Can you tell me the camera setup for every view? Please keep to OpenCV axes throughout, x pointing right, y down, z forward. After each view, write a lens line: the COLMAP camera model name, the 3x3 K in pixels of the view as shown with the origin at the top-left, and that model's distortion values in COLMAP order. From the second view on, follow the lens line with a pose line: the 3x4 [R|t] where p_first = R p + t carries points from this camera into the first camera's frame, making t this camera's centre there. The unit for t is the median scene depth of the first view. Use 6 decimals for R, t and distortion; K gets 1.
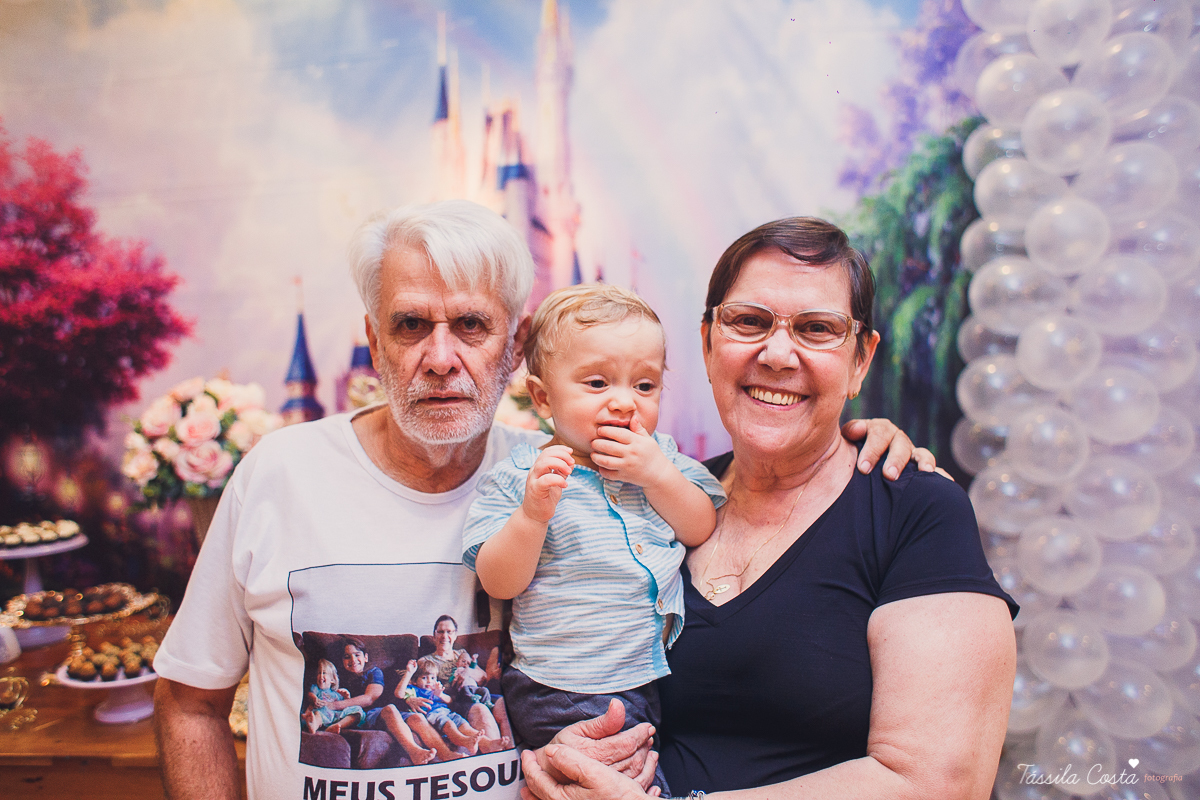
lens RADIAL K [[963.6, 0, 600.0], [0, 963.6, 400.0], [0, 0, 1]] dist [-0.102583, 0.139828]
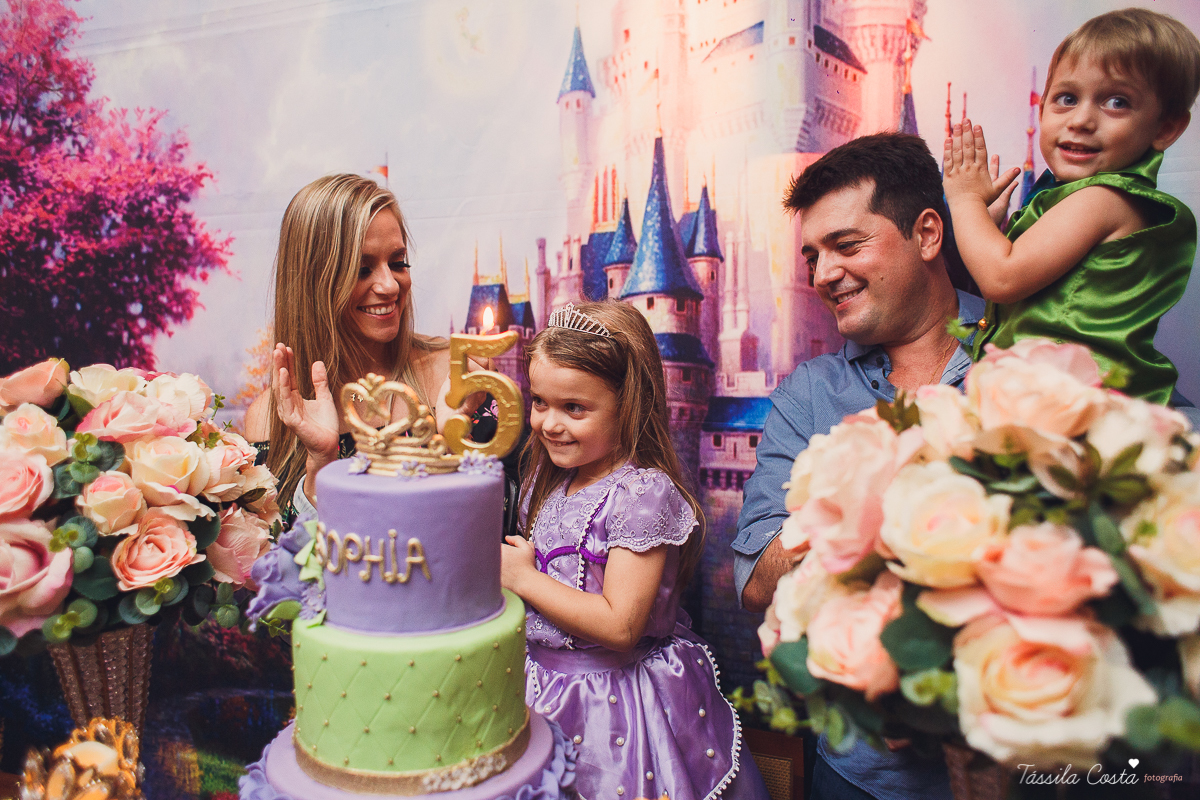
lens RADIAL K [[963.6, 0, 600.0], [0, 963.6, 400.0], [0, 0, 1]] dist [-0.102583, 0.139828]
pose [[0.971659, 0.041673, -0.232684, -0.057702], [-0.030119, 0.998141, 0.052989, -0.023866], [0.234460, -0.044479, 0.971108, 0.498008]]
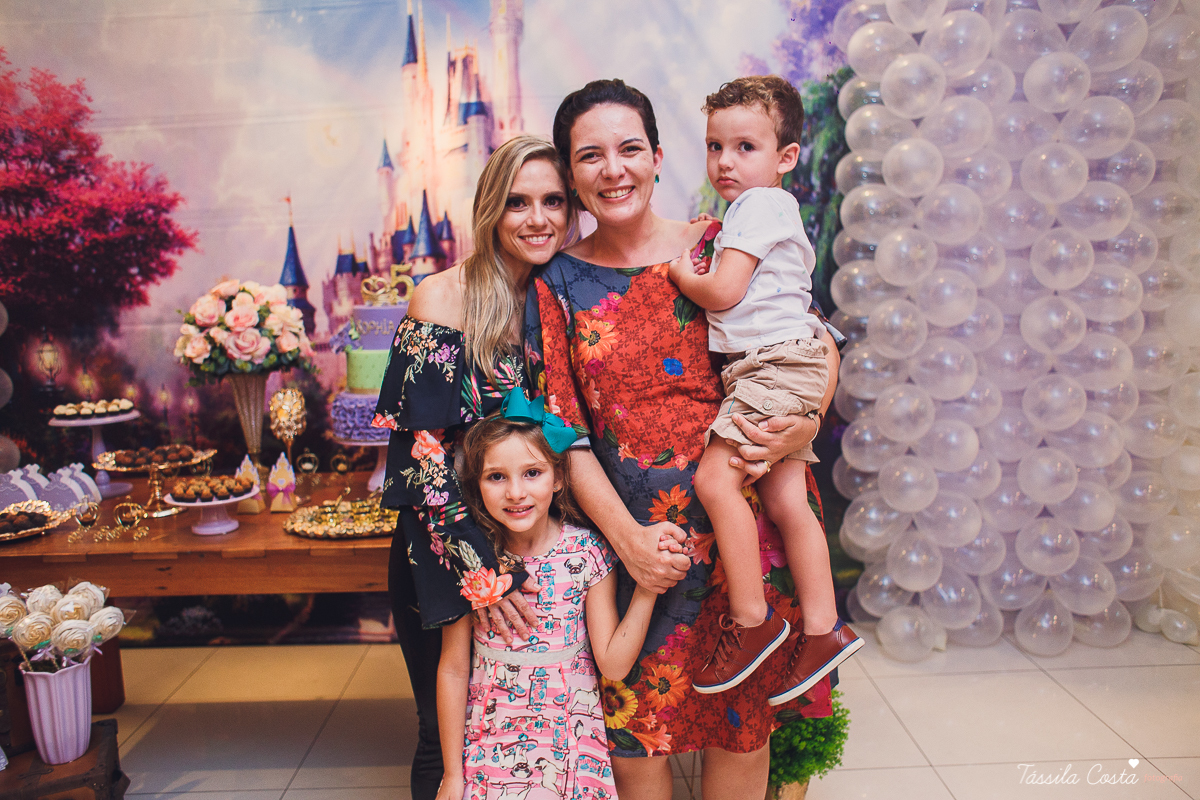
lens RADIAL K [[965.3, 0, 600.0], [0, 965.3, 400.0], [0, 0, 1]] dist [-0.097043, 0.132762]
pose [[0.994806, -0.016442, 0.100448, -0.058780], [0.007908, 0.996369, 0.084775, 0.025471], [-0.101478, -0.083541, 0.991324, -0.234762]]
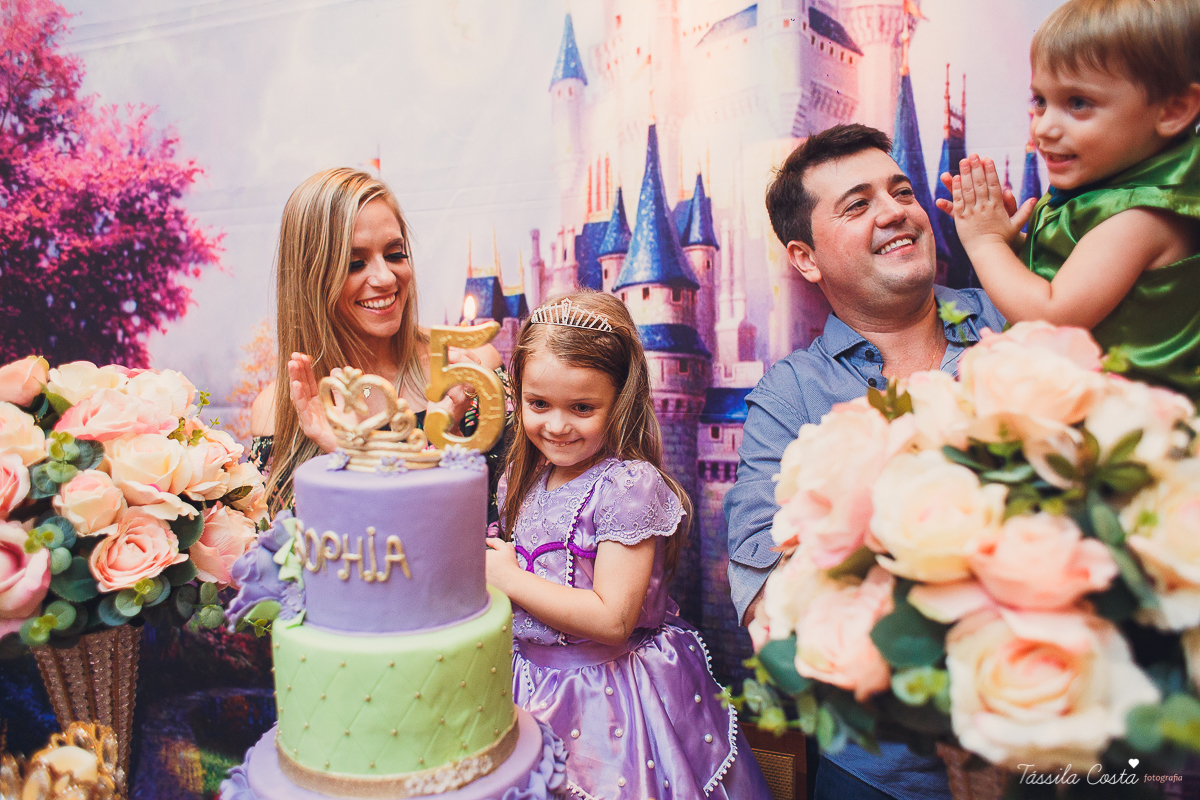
lens RADIAL K [[963.9, 0, 599.3], [0, 963.9, 401.4], [0, 0, 1]] dist [-0.098045, 0.124081]
pose [[0.969753, 0.032228, -0.241949, -0.052680], [-0.017974, 0.997983, 0.060891, -0.022863], [0.243424, -0.054700, 0.968376, 0.507438]]
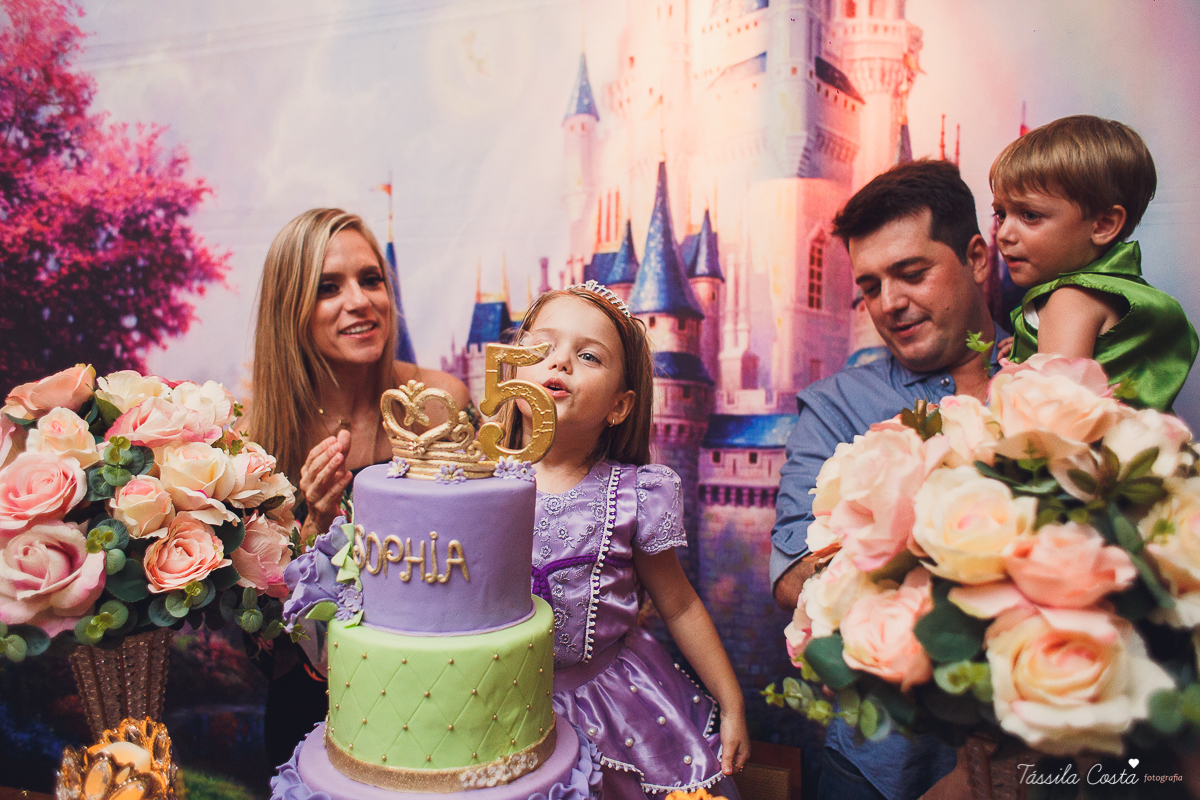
lens RADIAL K [[970.0, 0, 598.3], [0, 970.0, 395.1], [0, 0, 1]] dist [-0.096840, 0.122791]
pose [[0.978613, 0.045652, -0.200580, -0.074485], [-0.042626, 0.998903, 0.019384, -0.018280], [0.201245, -0.010420, 0.979486, 0.480672]]
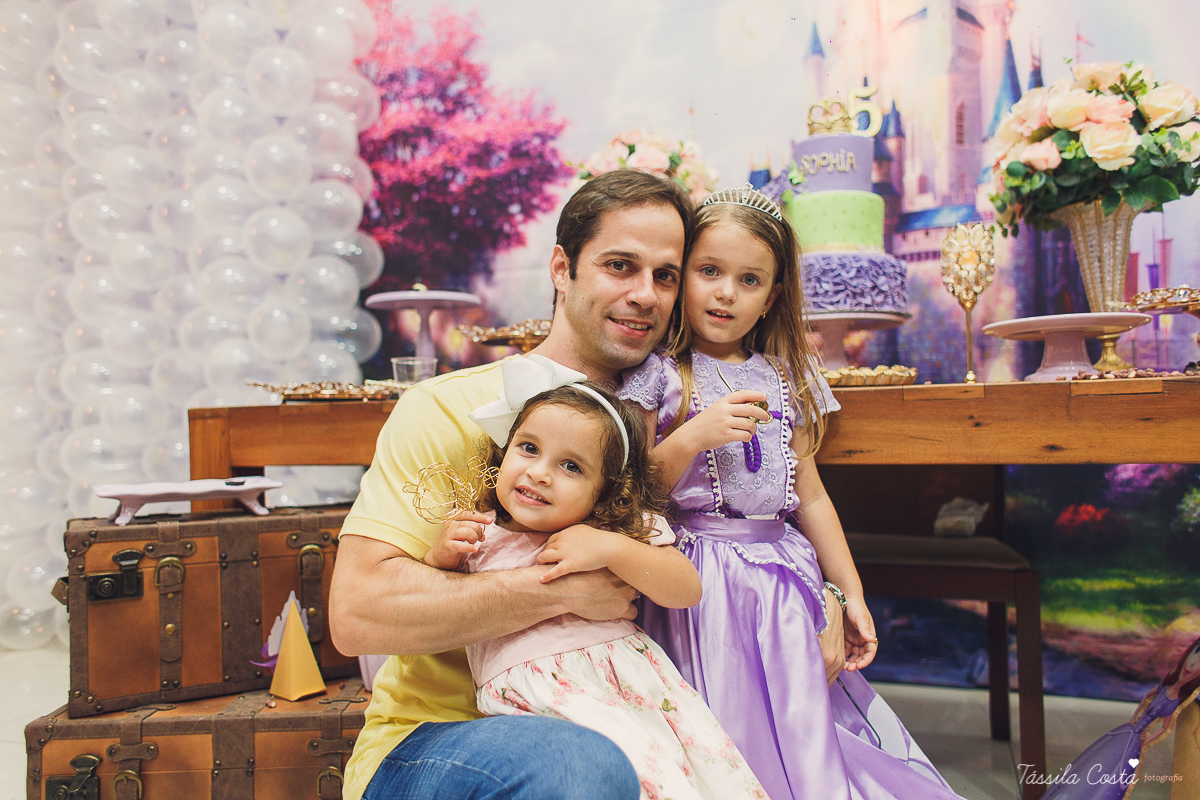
lens RADIAL K [[943.5, 0, 595.9], [0, 943.5, 402.2], [0, 0, 1]] dist [0.035835, -0.014513]
pose [[0.968166, 0.001181, -0.250305, -0.175928], [-0.019038, 0.997440, -0.068931, 0.253269], [0.249583, 0.071502, 0.965710, 0.064009]]
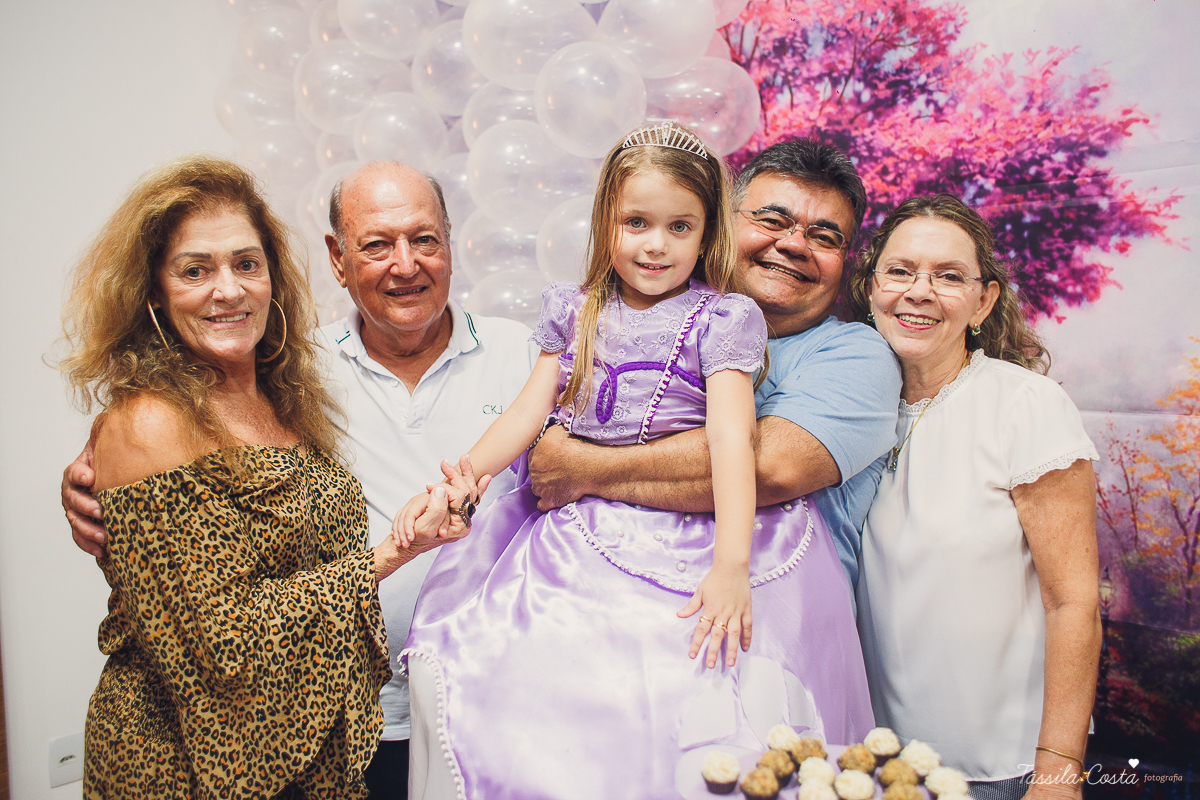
lens RADIAL K [[963.9, 0, 599.3], [0, 963.9, 401.4], [0, 0, 1]] dist [-0.098045, 0.124081]
pose [[0.784860, 0.064493, -0.616308, -0.376549], [-0.032580, 0.997488, 0.062891, -0.003962], [0.618816, -0.029281, 0.784990, 0.475738]]
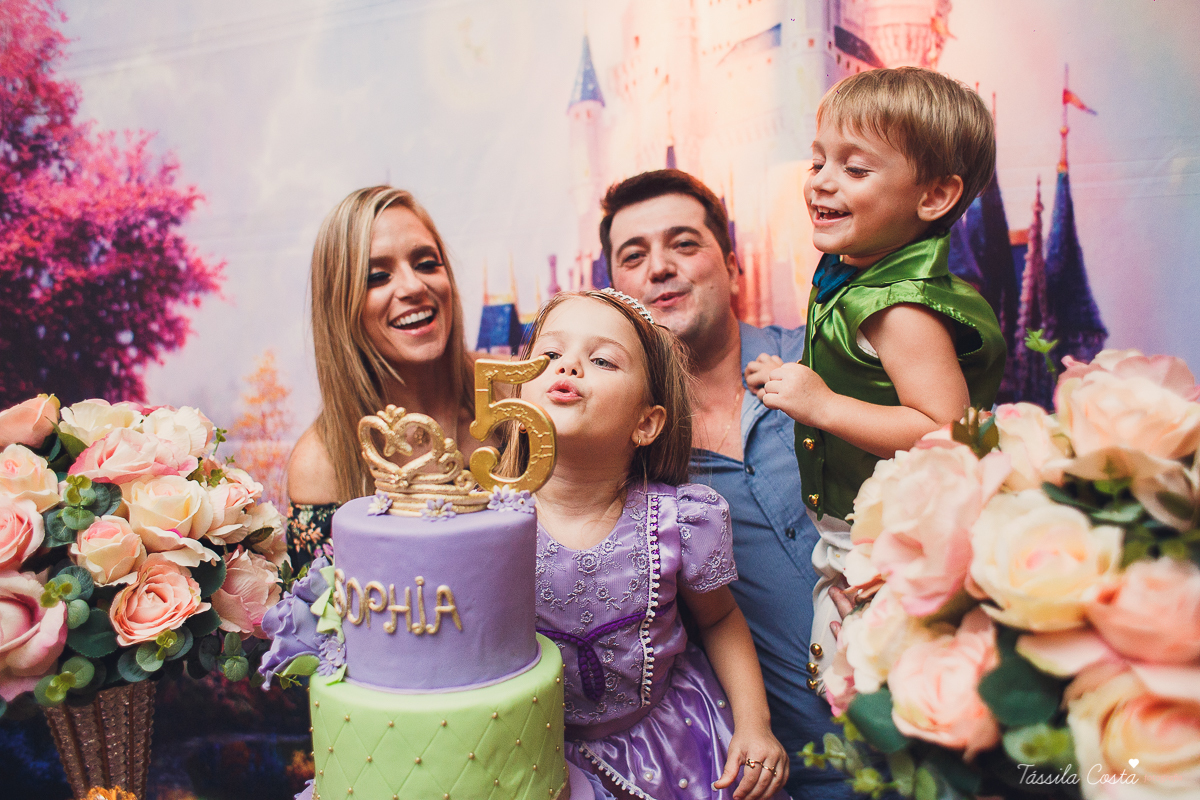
lens RADIAL K [[974.2, 0, 594.1], [0, 974.2, 393.9], [0, 0, 1]] dist [-0.106340, 0.140365]
pose [[0.972706, 0.013127, -0.231669, -0.075242], [-0.006585, 0.999558, 0.028993, -0.025488], [0.231947, -0.026676, 0.972363, 0.514975]]
